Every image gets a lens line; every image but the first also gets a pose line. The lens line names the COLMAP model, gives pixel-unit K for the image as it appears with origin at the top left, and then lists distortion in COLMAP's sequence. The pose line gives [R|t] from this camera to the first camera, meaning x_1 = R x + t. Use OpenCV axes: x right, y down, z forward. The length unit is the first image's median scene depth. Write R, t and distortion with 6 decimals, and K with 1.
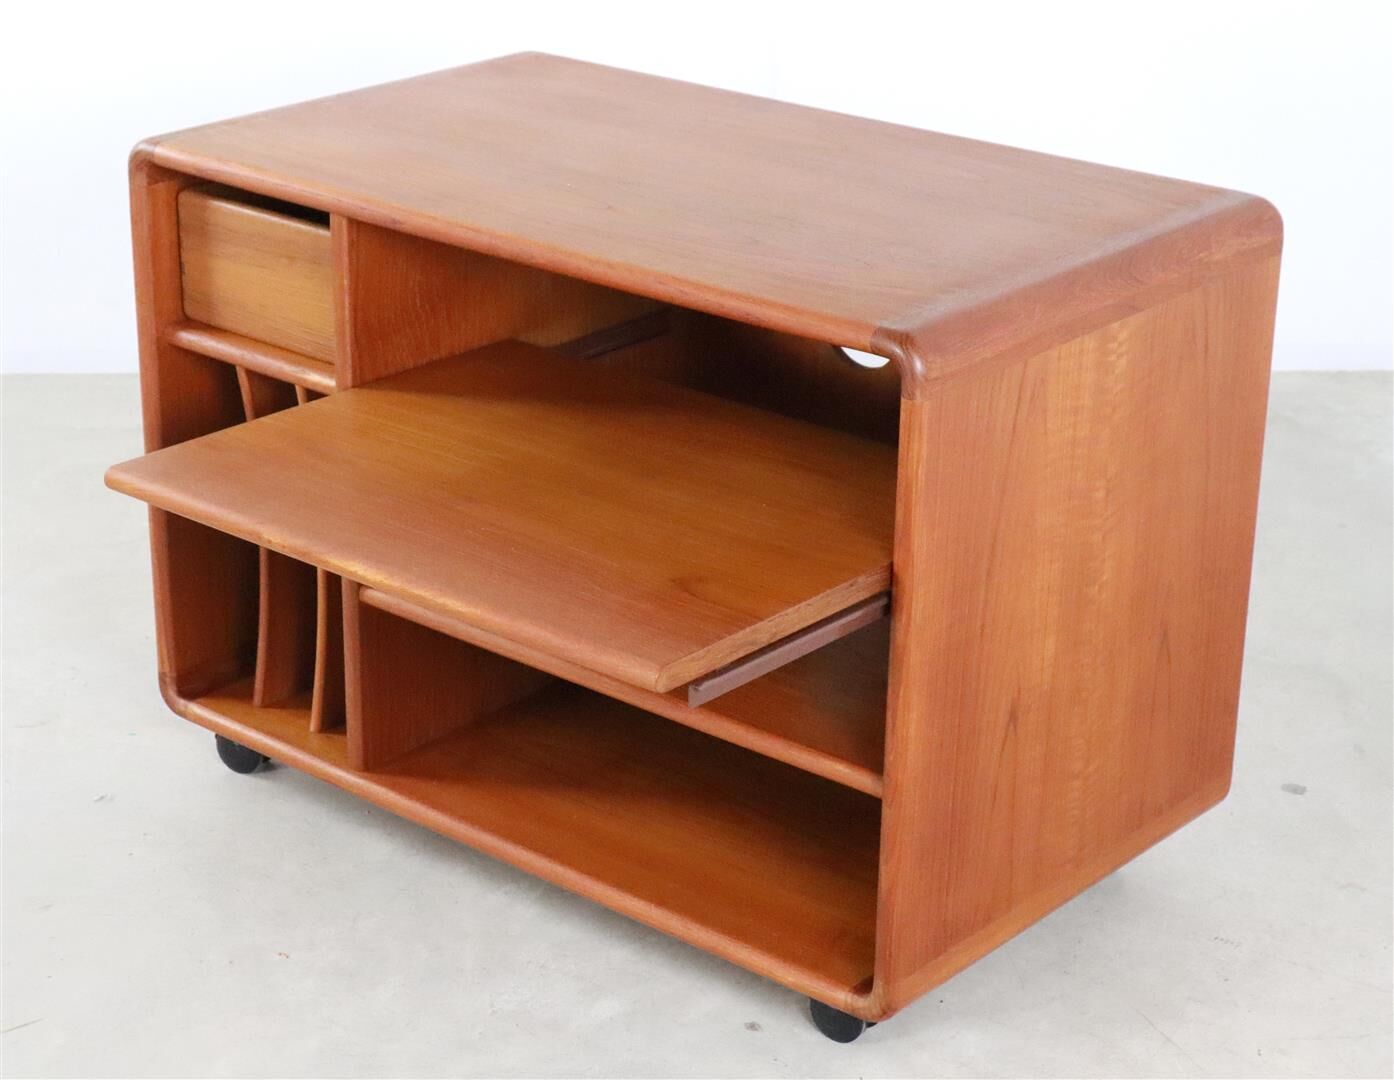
lens RADIAL K [[2924.0, 0, 665.5], [0, 2924.0, 587.3], [0, 0, 1]] dist [-0.010773, 0.000000]
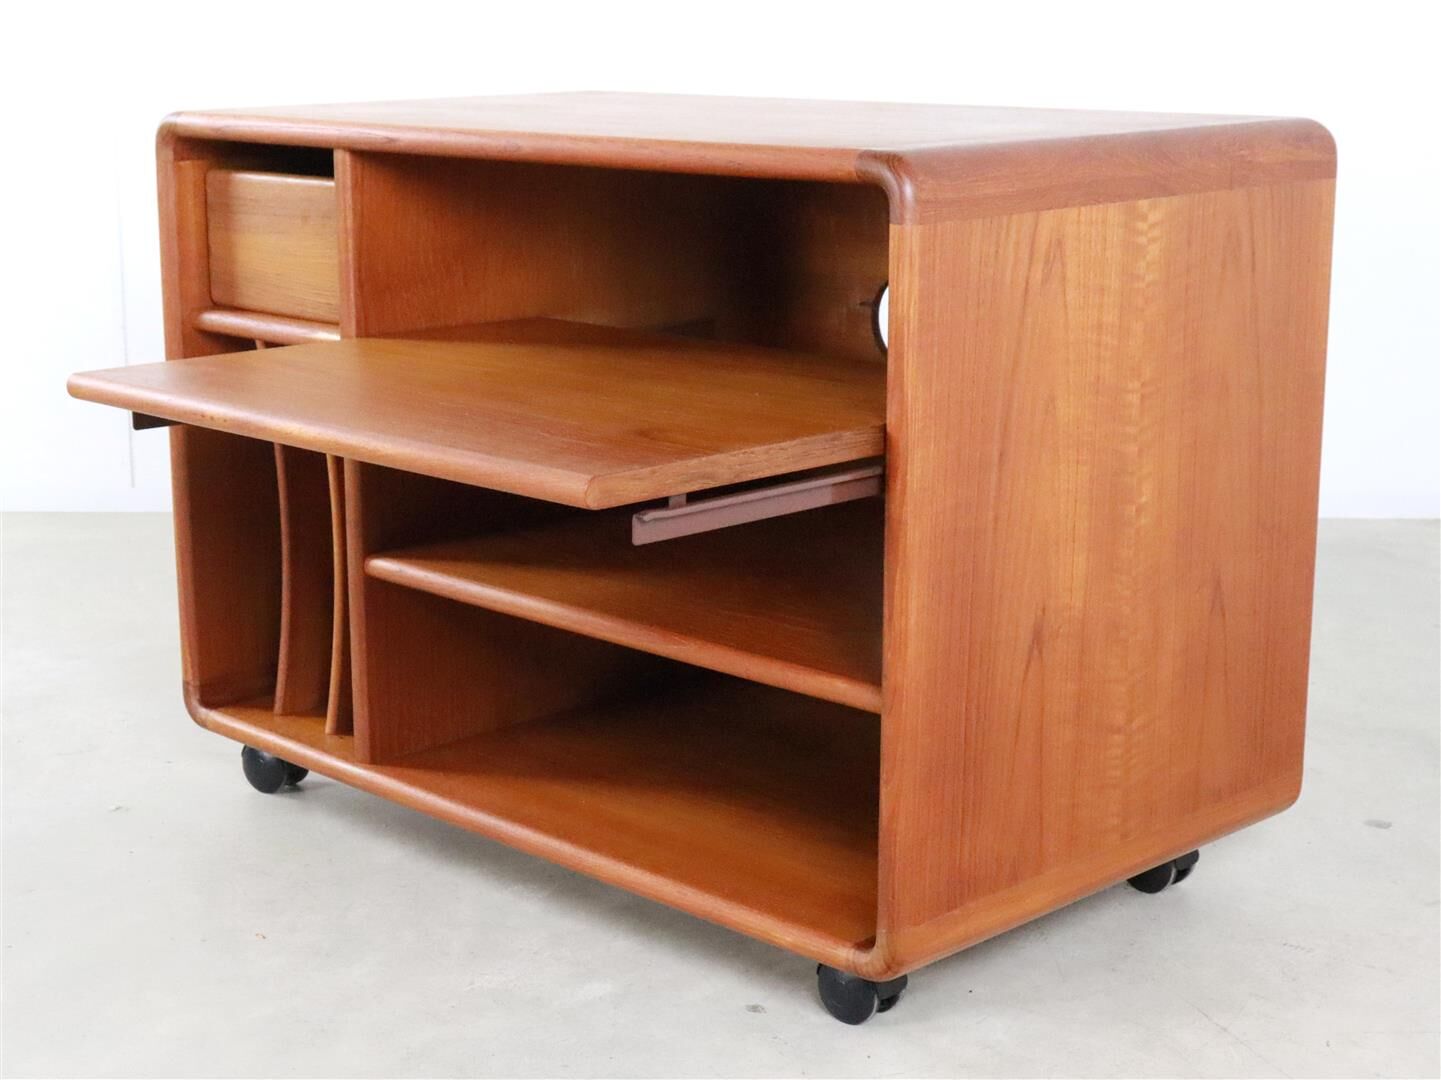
lens RADIAL K [[2475.2, 0, 680.6], [0, 2475.2, 582.1], [0, 0, 1]] dist [-0.071111, 0.000000]
pose [[0.996139, 0.006087, -0.087573, 0.073234], [-0.019880, 0.987318, -0.157506, 0.142241], [0.085504, 0.158639, 0.983627, 0.235280]]
